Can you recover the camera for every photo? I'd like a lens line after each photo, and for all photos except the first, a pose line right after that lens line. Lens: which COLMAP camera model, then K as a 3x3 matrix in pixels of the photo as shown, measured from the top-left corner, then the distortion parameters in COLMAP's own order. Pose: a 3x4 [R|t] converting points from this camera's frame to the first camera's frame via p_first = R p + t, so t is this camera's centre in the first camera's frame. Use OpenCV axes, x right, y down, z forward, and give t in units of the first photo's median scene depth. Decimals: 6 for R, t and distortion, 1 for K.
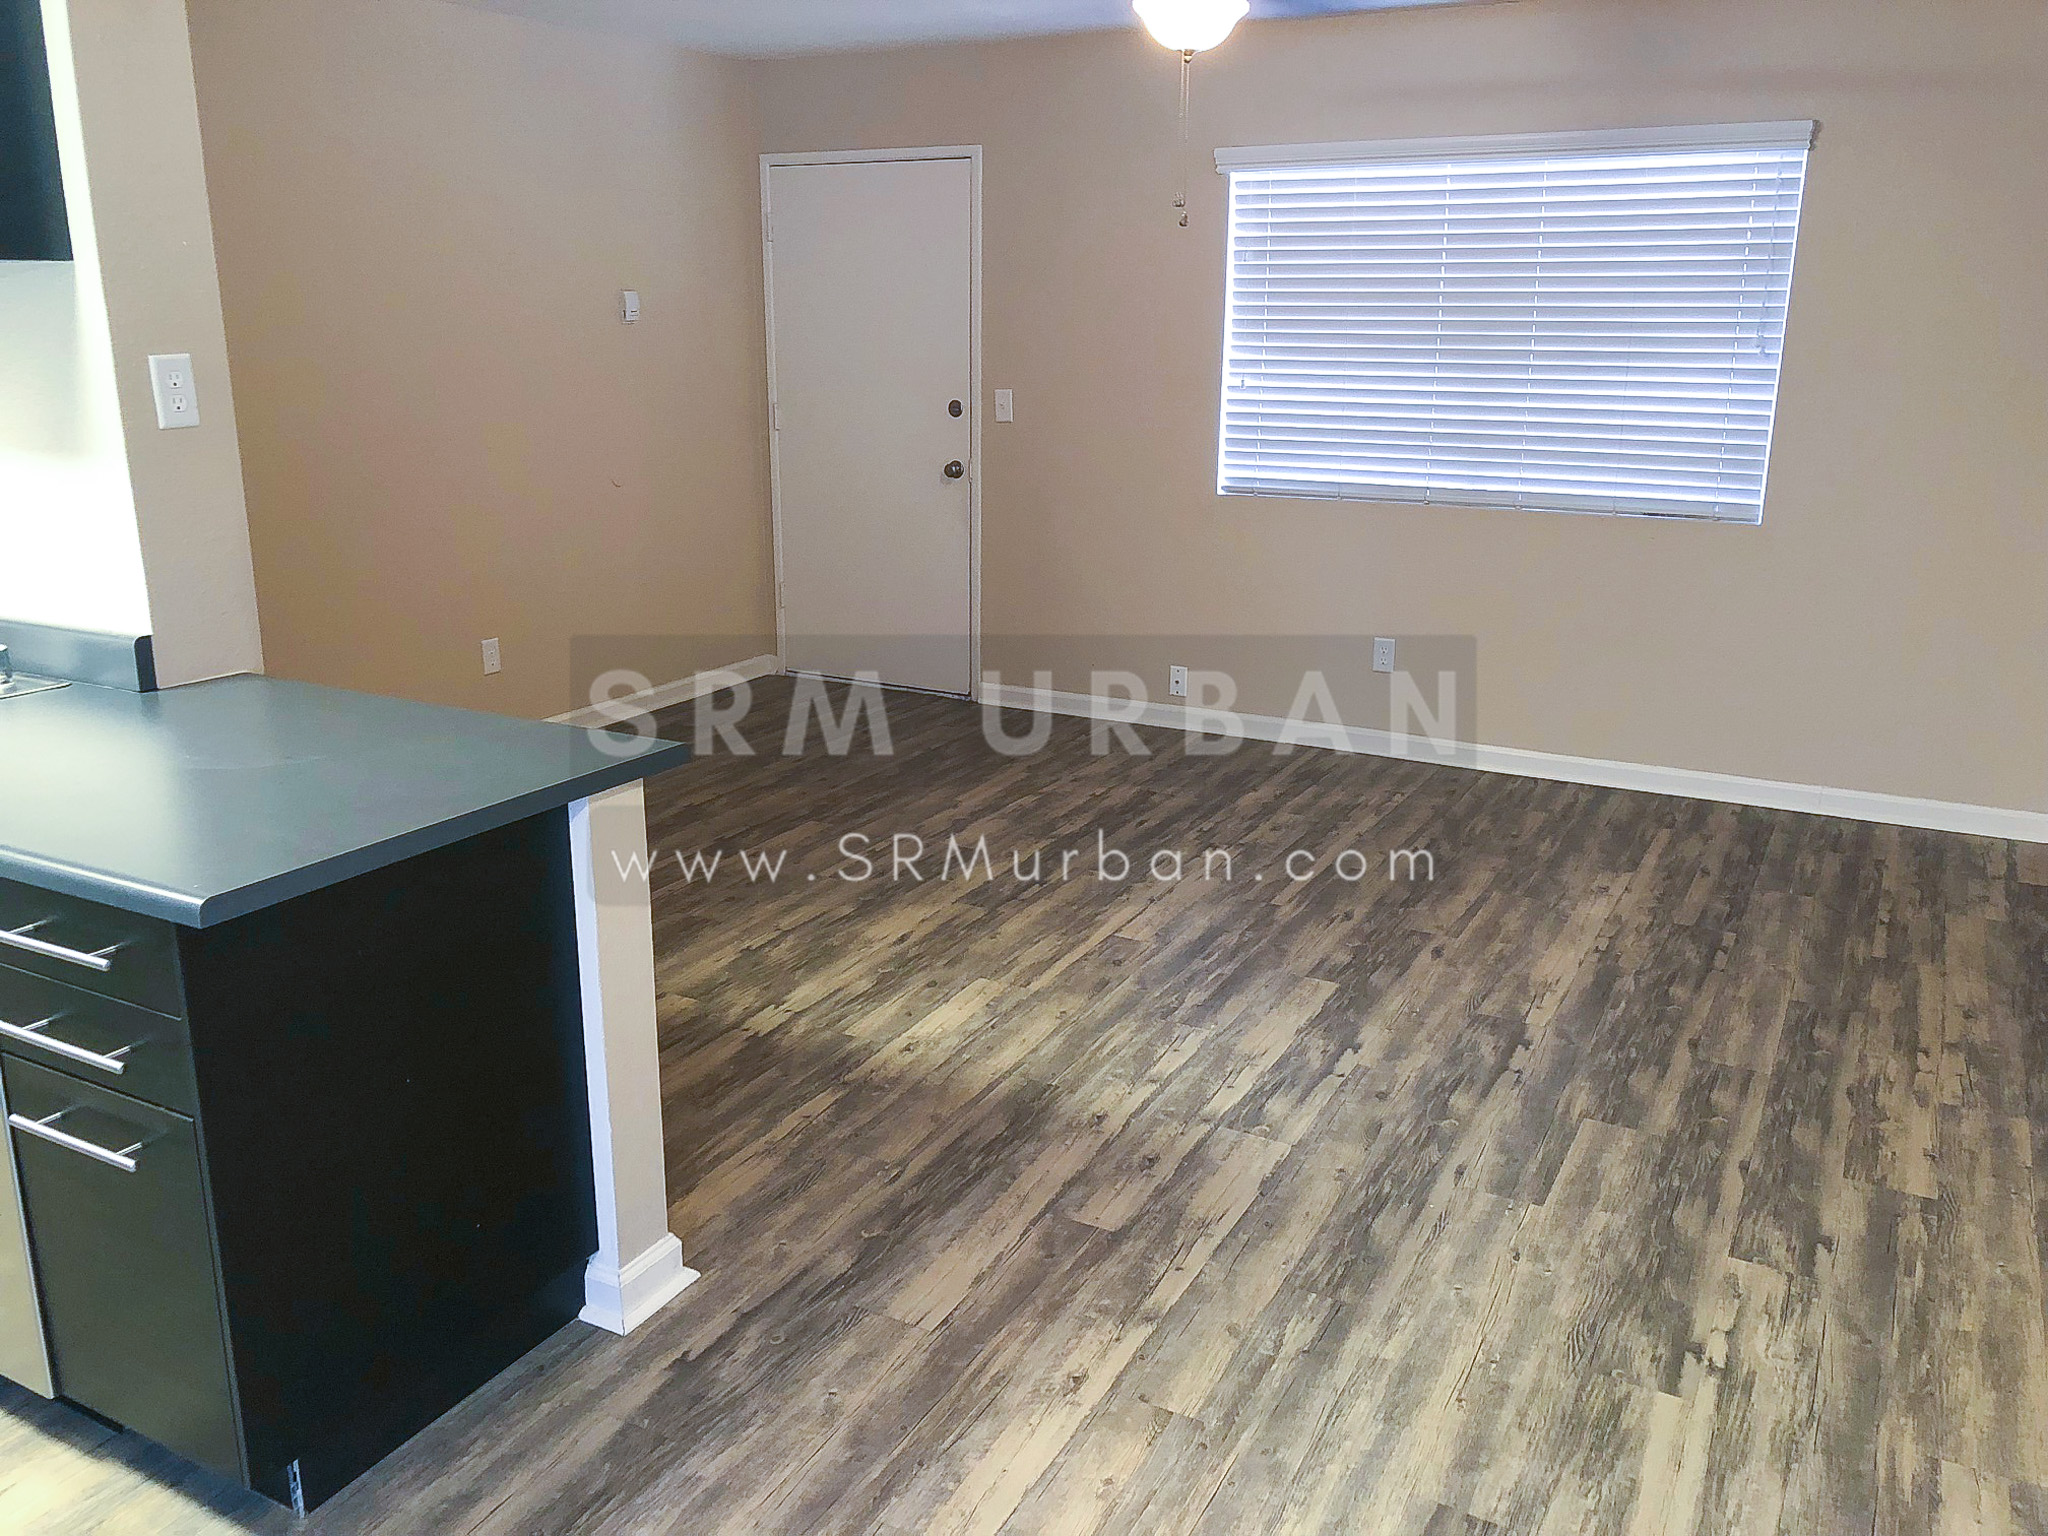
lens RADIAL K [[1675.5, 0, 1015.4], [0, 1675.5, 730.0], [0, 0, 1]] dist [0.037296, -0.055838]
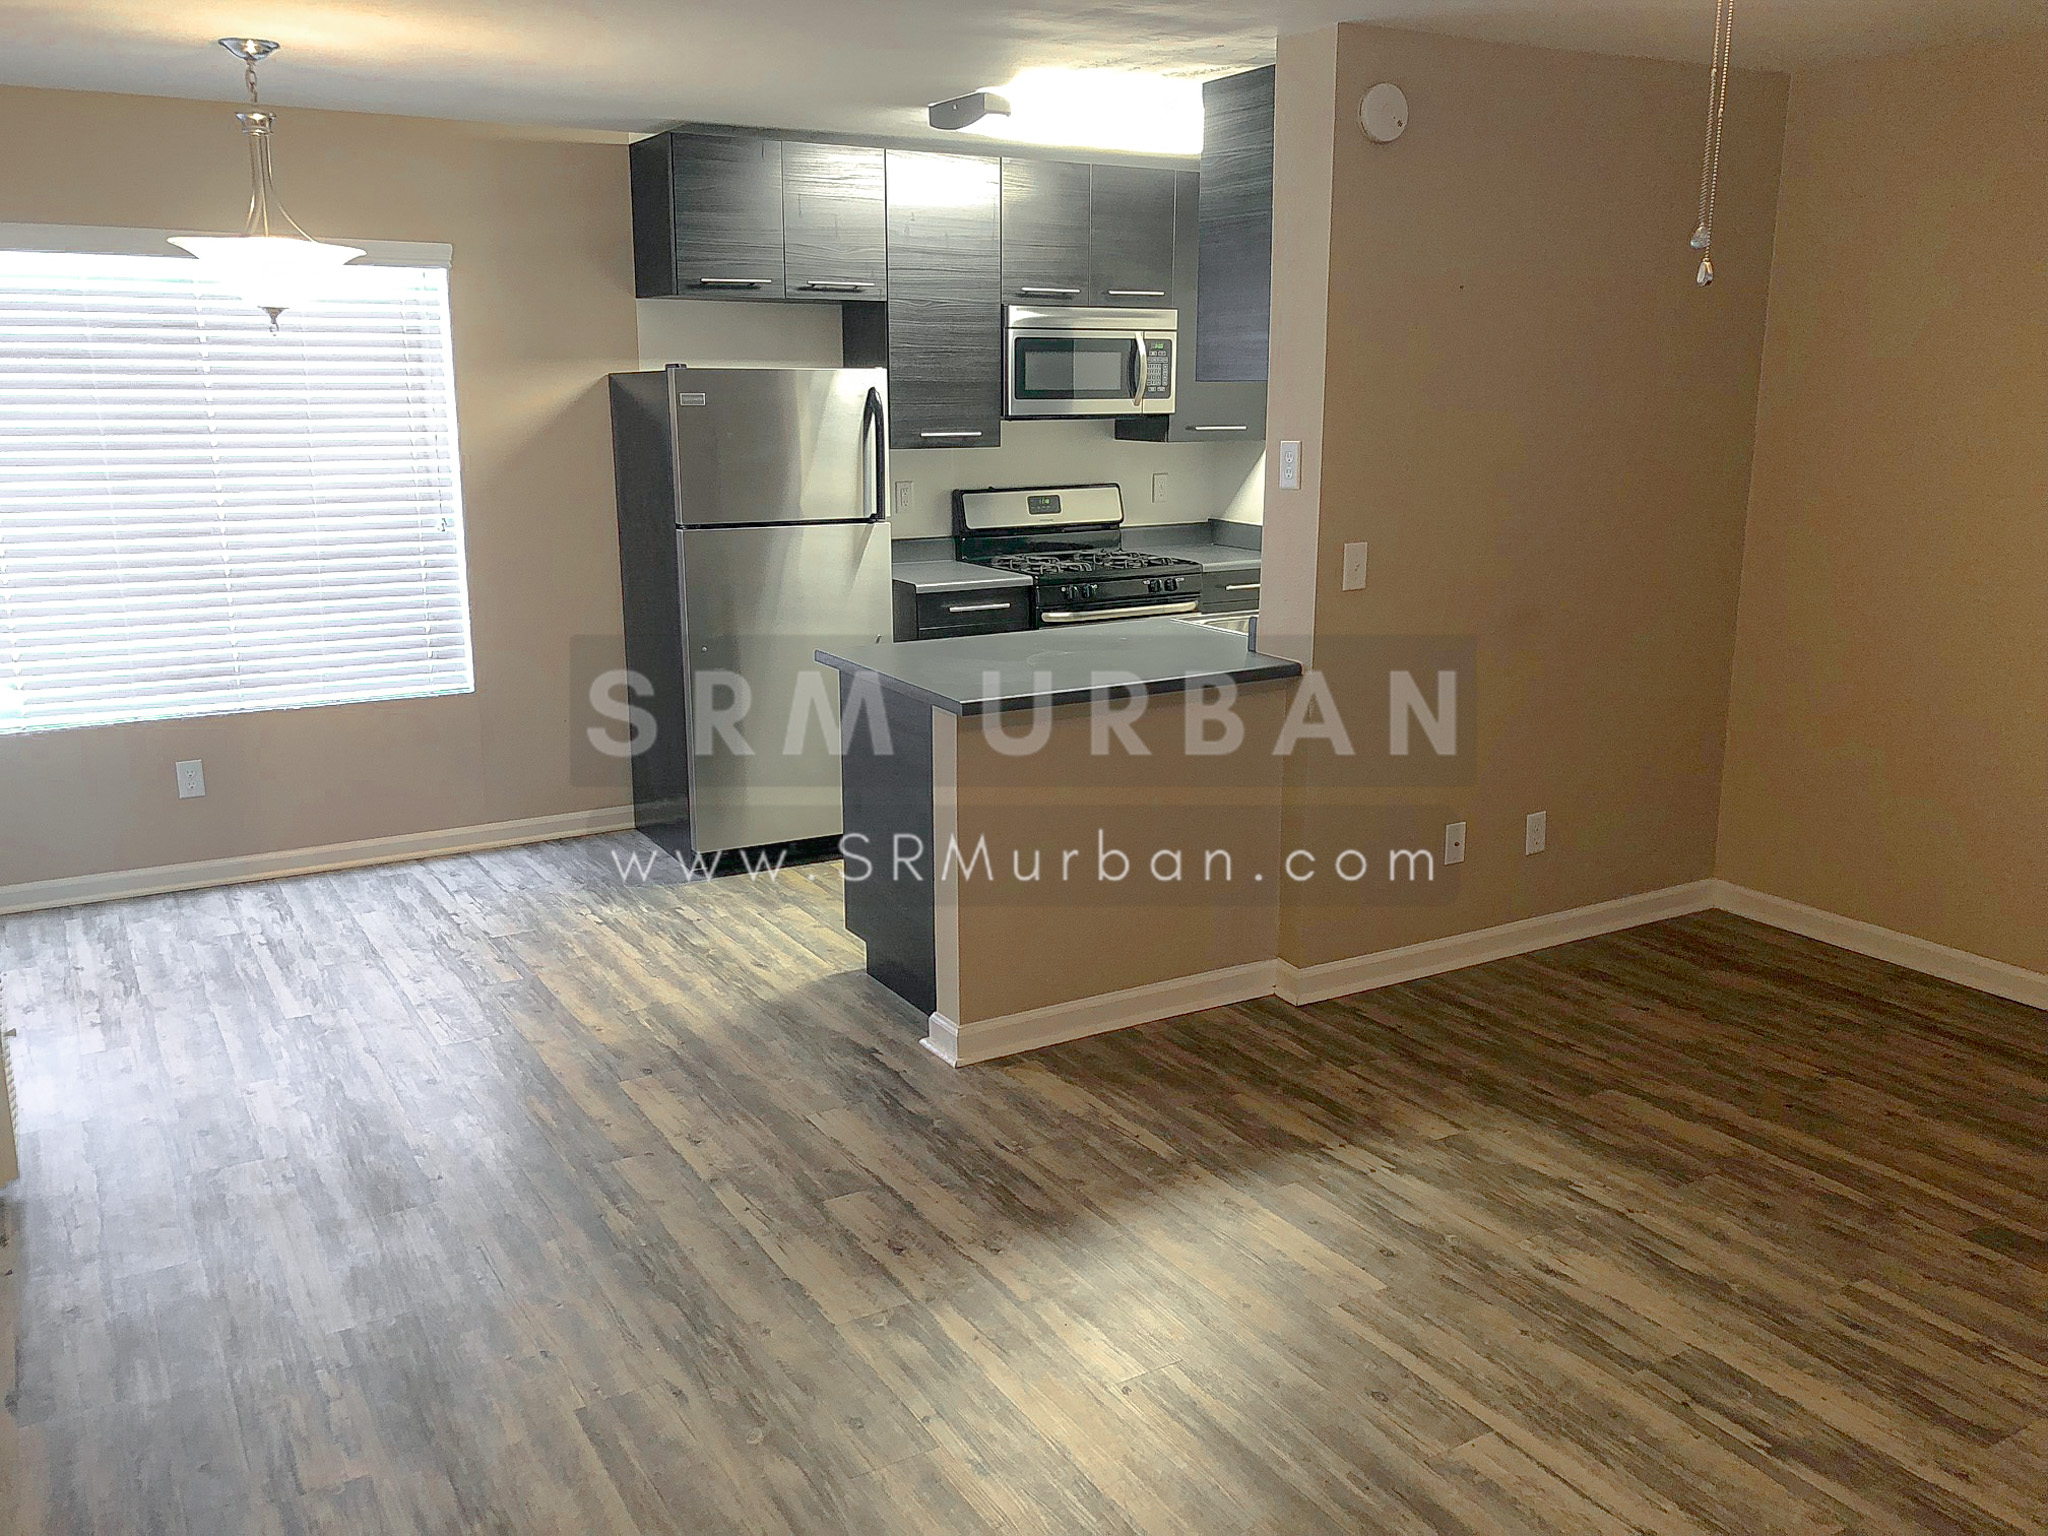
lens RADIAL K [[1675.5, 0, 1015.4], [0, 1675.5, 730.0], [0, 0, 1]] dist [0.037296, -0.055838]
pose [[-0.512190, 0.177843, -0.840258, 0.797574], [-0.215212, 0.920540, 0.326020, -0.358704], [0.831471, 0.347818, -0.433218, 1.316316]]
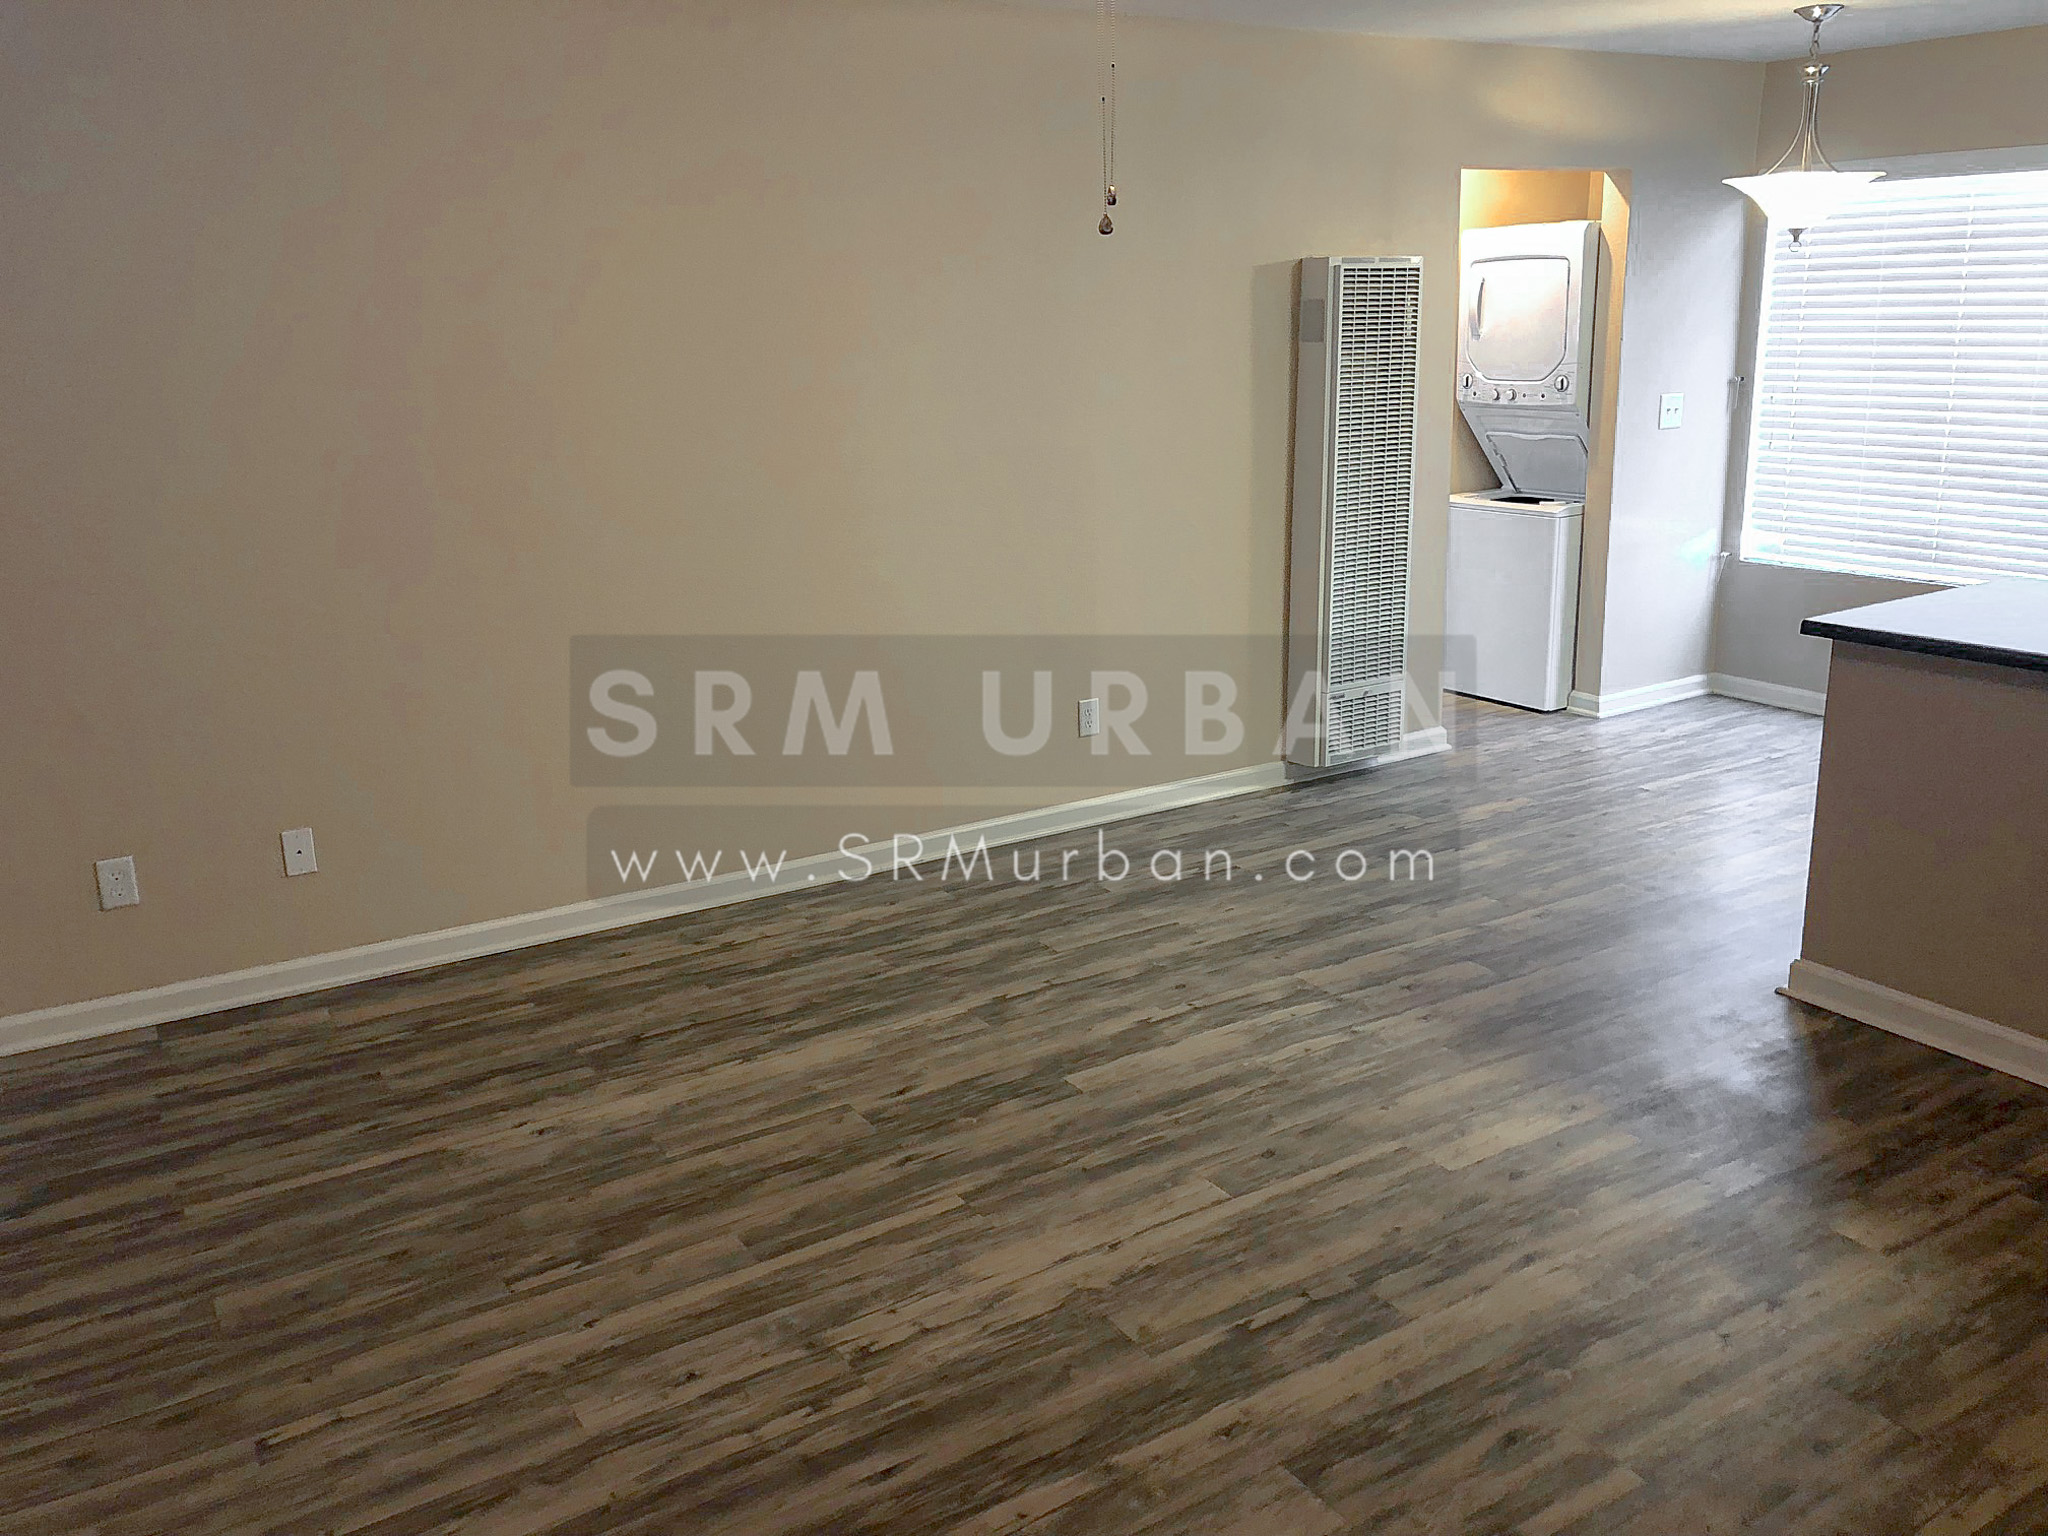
lens RADIAL K [[1675.5, 0, 1015.4], [0, 1675.5, 730.0], [0, 0, 1]] dist [0.037296, -0.055838]
pose [[-0.868770, -0.100481, 0.484914, -0.249225], [0.146633, 0.883093, 0.445697, -0.509340], [-0.473008, 0.458313, -0.752471, 1.916490]]
